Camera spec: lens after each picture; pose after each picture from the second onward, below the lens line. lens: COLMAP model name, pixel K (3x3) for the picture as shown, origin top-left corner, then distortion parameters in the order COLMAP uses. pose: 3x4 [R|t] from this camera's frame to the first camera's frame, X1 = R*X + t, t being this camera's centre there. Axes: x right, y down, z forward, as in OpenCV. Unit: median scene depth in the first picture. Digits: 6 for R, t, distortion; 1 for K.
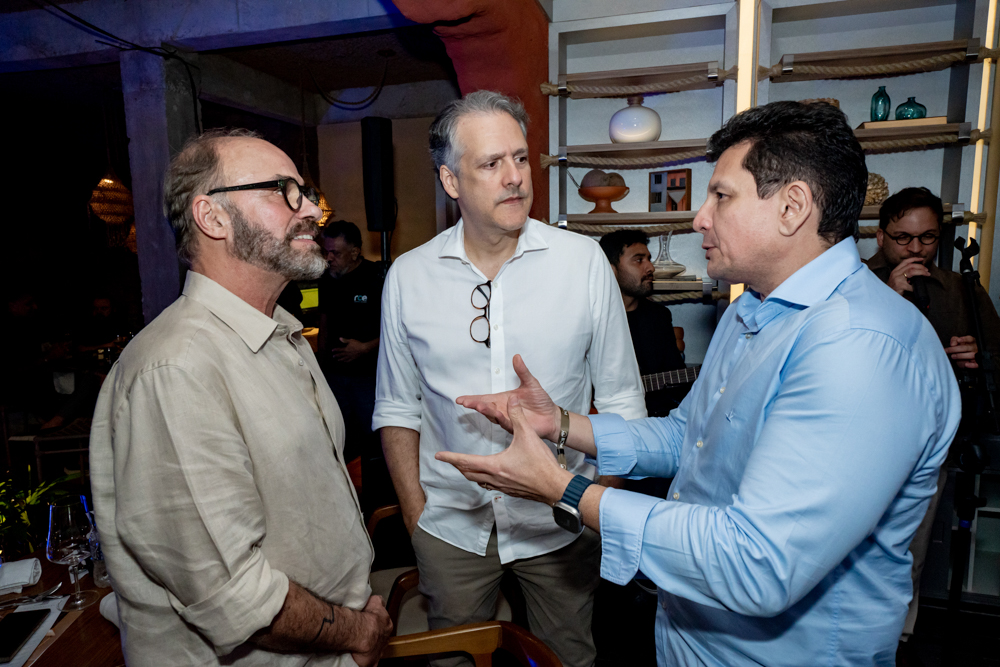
lens RADIAL K [[633.7, 0, 500.0], [0, 633.7, 333.5], [0, 0, 1]] dist [-0.001399, 0.002147]
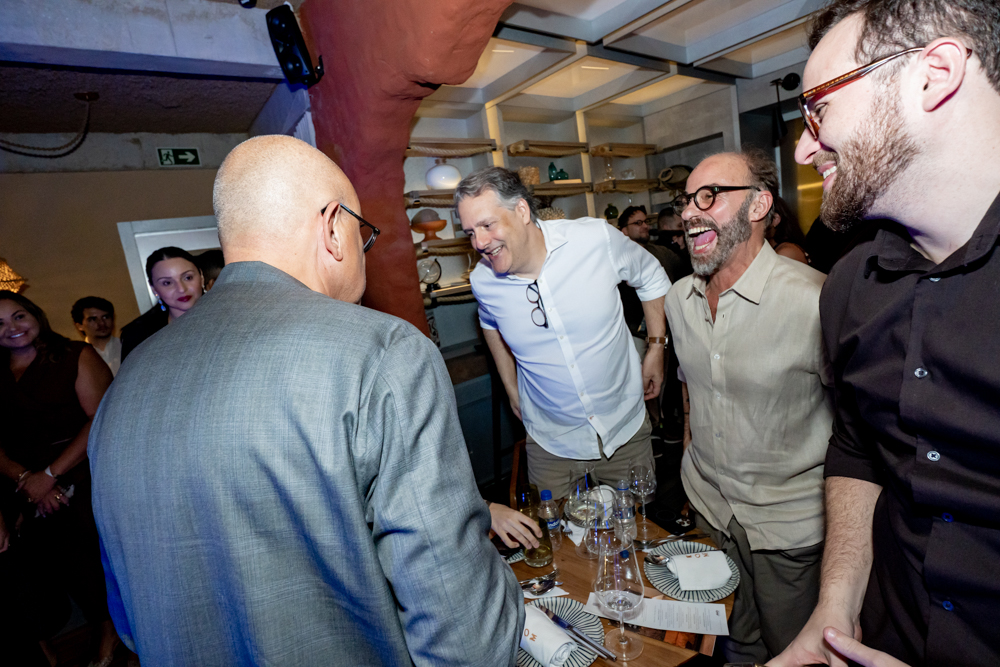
lens RADIAL K [[472.8, 0, 501.1], [0, 472.8, 305.7], [0, 0, 1]] dist [-0.036264, 0.000233]
pose [[0.579470, -0.172287, 0.796575, -0.575626], [0.244970, 0.969023, 0.031380, -0.053768], [-0.777306, 0.176953, 0.603724, 0.311686]]
